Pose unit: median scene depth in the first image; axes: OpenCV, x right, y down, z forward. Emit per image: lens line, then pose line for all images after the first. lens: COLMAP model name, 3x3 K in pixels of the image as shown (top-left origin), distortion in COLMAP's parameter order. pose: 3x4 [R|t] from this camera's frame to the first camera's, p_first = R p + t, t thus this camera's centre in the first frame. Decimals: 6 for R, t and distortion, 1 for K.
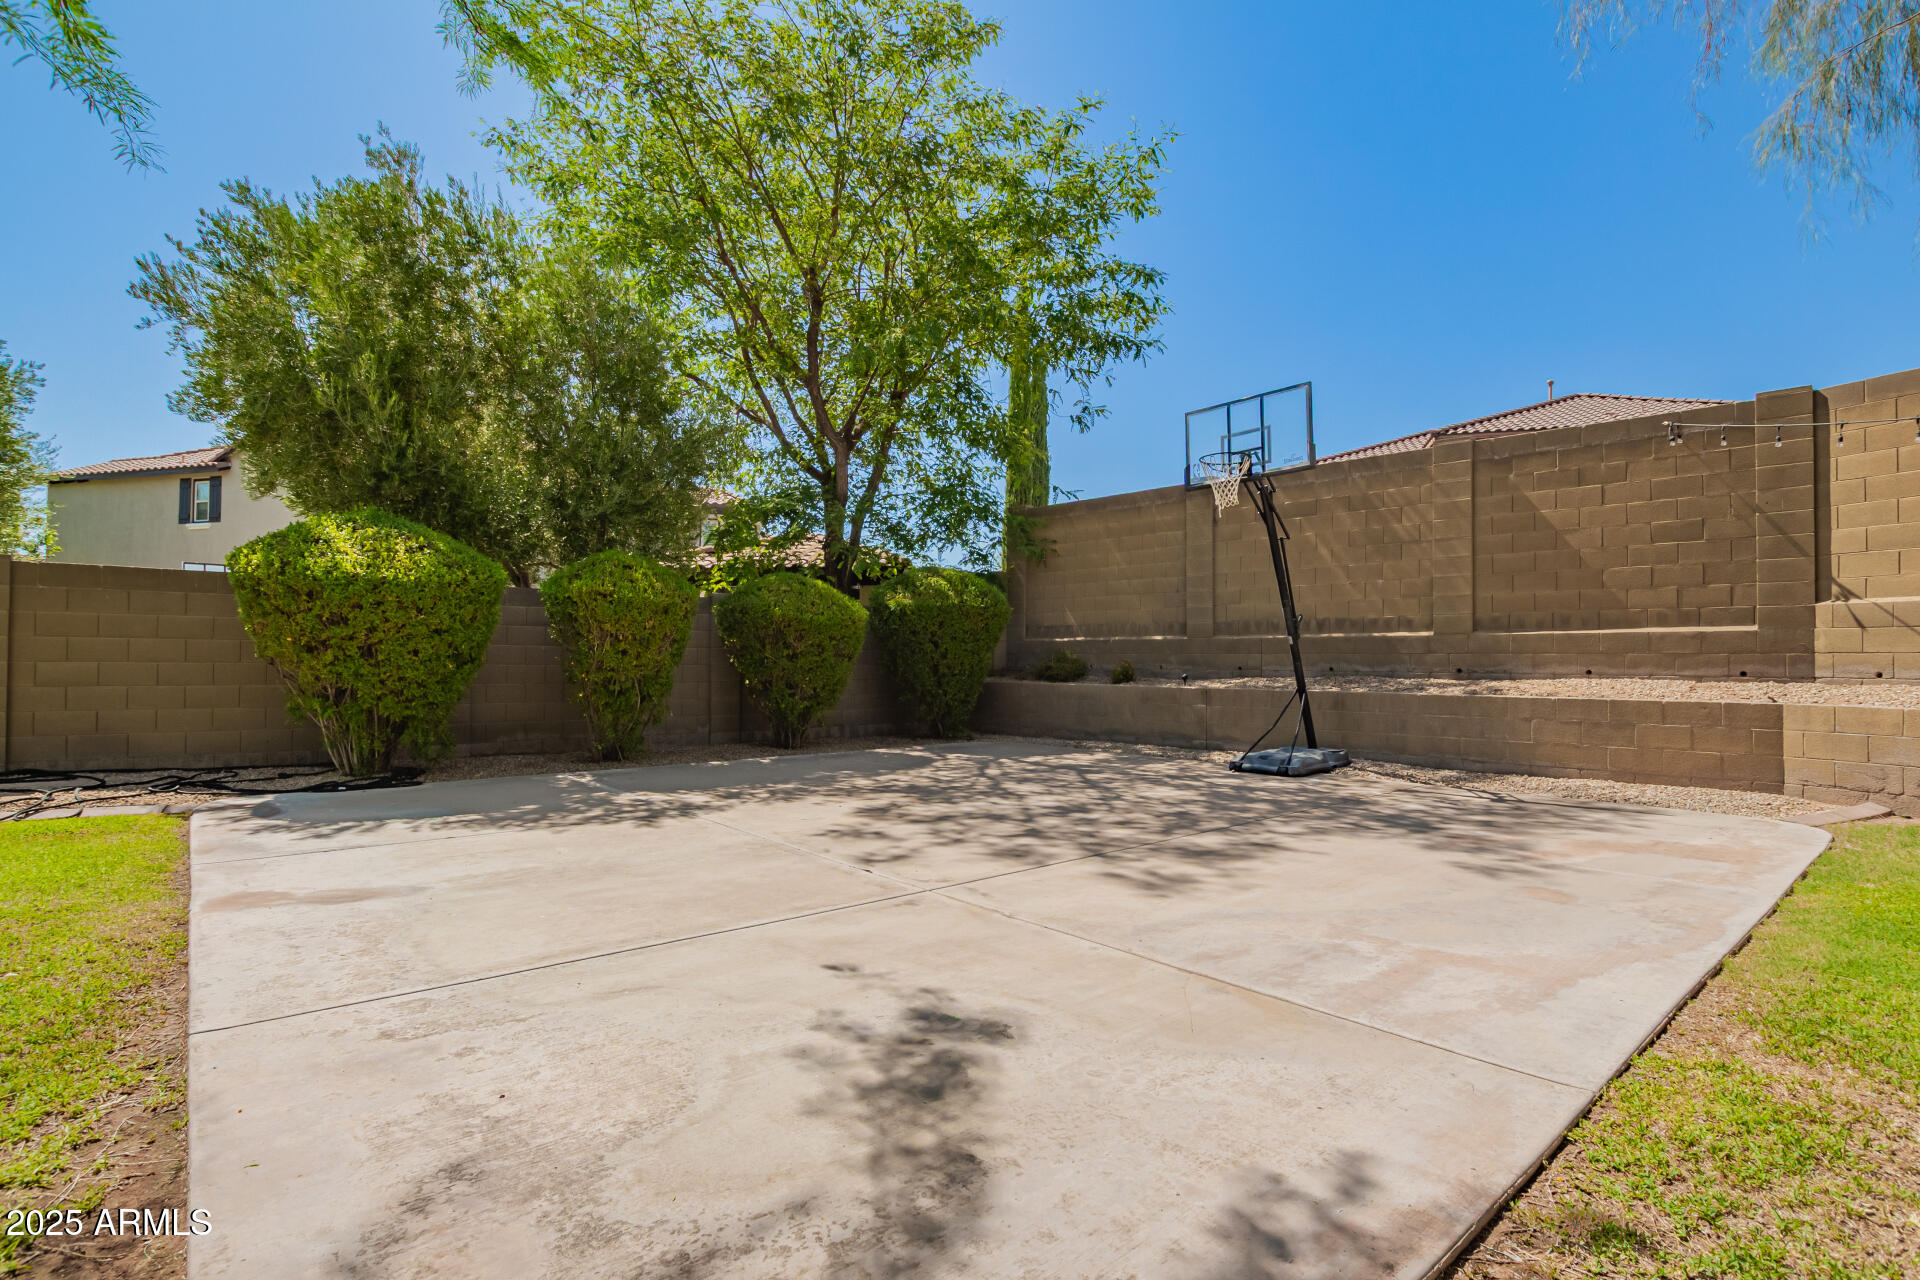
lens RADIAL K [[936.5, 0, 960.0], [0, 936.5, 640.0], [0, 0, 1]] dist [0.002101, 0.000277]
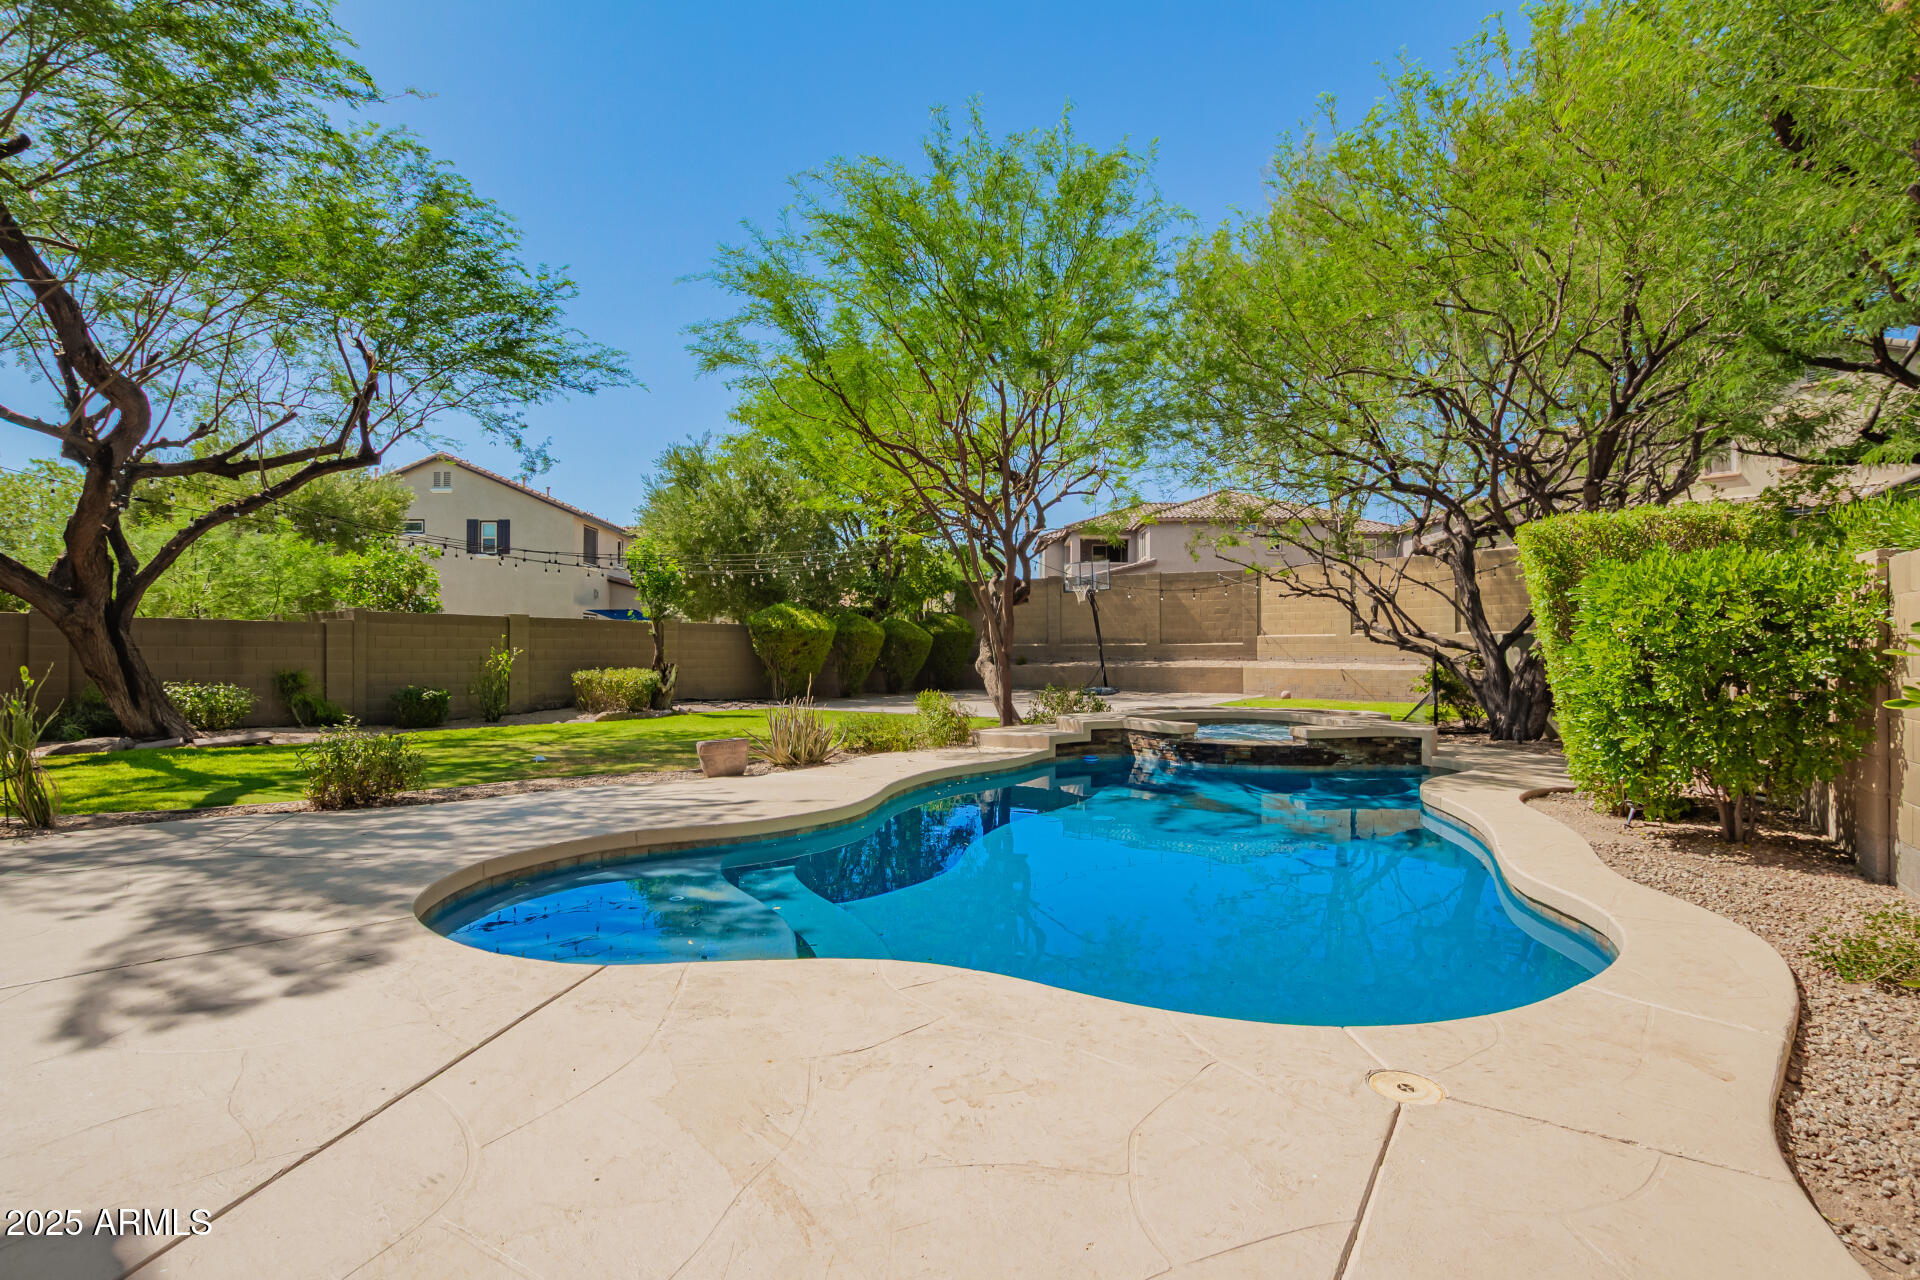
lens RADIAL K [[936.5, 0, 960.0], [0, 936.5, 640.0], [0, 0, 1]] dist [0.002101, 0.000277]
pose [[0.949028, 0.005010, 0.315151, -0.934755], [-0.006389, 0.999974, 0.003343, -0.027596], [-0.315126, -0.005186, 0.949036, -1.519714]]
